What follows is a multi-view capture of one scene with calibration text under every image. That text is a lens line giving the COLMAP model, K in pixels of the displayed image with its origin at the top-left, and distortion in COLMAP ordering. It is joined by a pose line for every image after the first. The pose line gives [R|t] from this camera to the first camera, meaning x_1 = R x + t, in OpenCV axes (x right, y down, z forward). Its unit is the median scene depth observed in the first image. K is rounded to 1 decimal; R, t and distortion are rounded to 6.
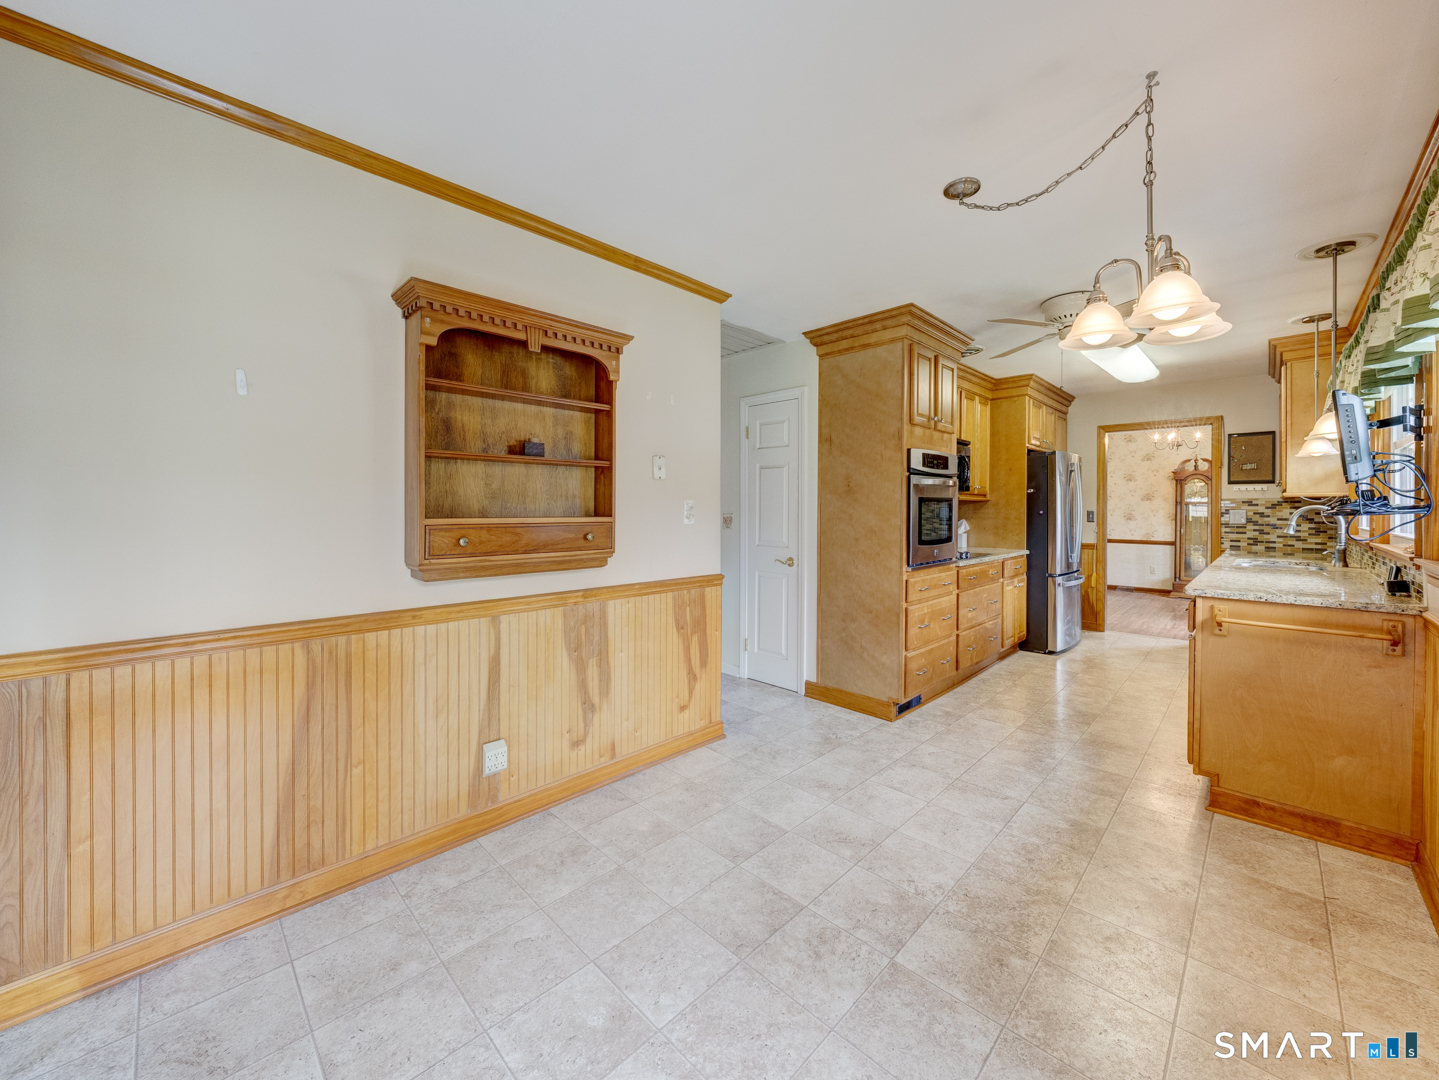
lens RADIAL K [[557.9, 0, 709.7], [0, 557.9, 511.7], [0, 0, 1]] dist [-0.008810, 0.001722]
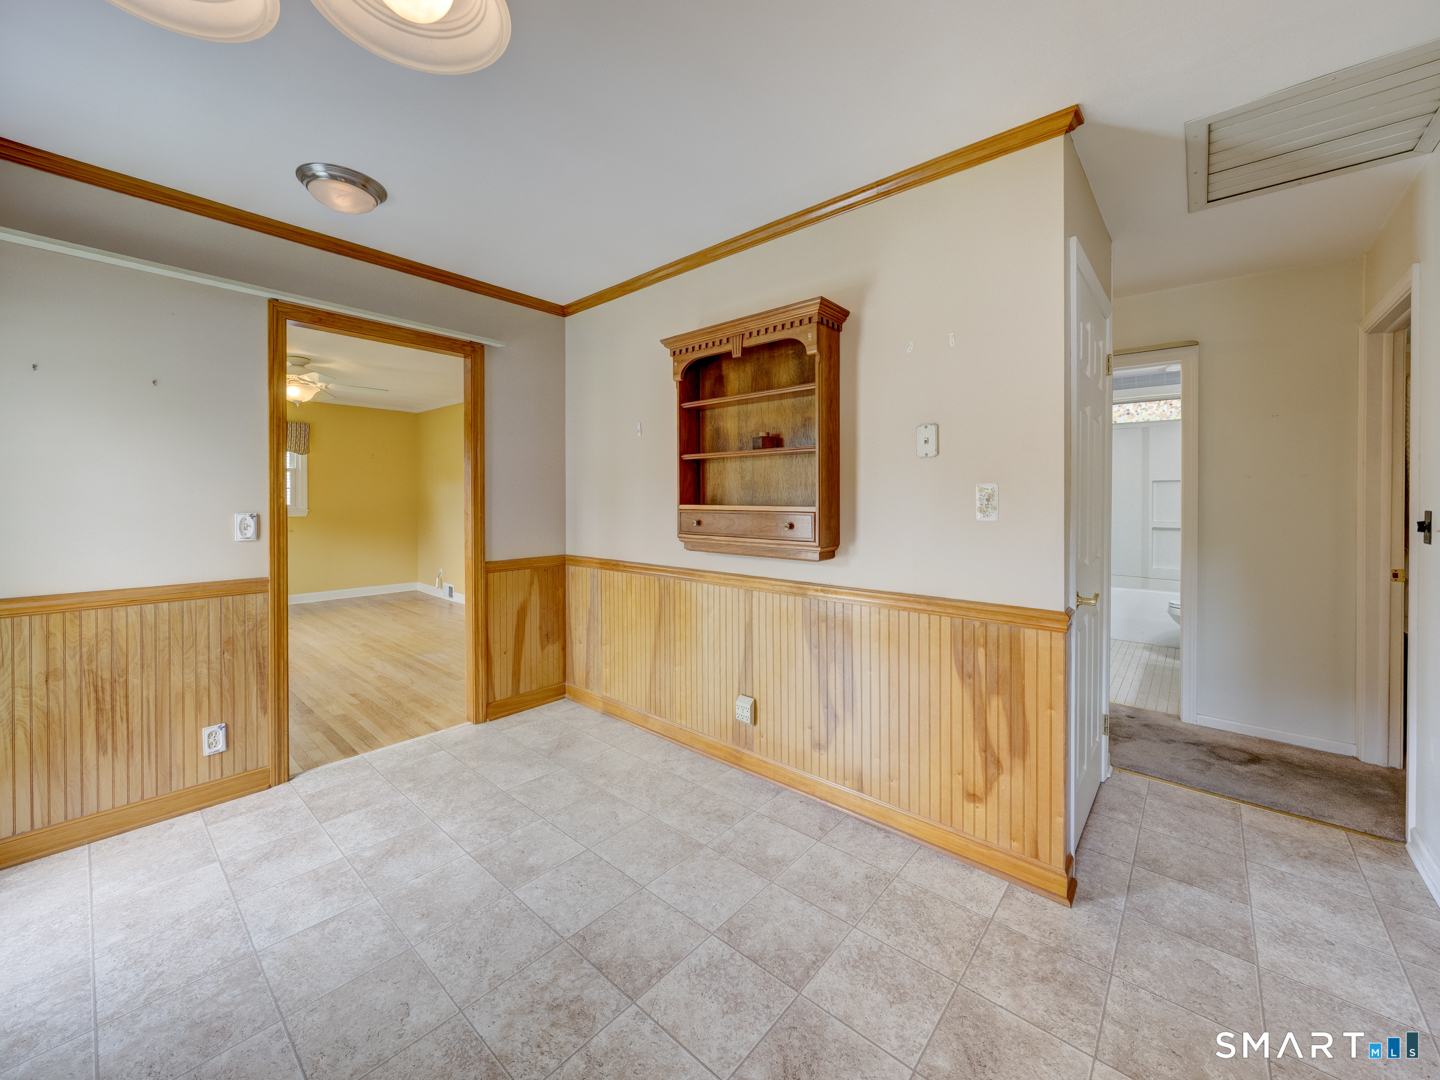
lens RADIAL K [[558.3, 0, 720.4], [0, 558.3, 501.4], [0, 0, 1]] dist [-0.008810, 0.001722]
pose [[0.078691, 0.005185, -0.996886, 0.770213], [-0.005846, 0.999972, 0.004740, -0.002334], [0.996882, 0.005455, 0.078719, 0.844736]]
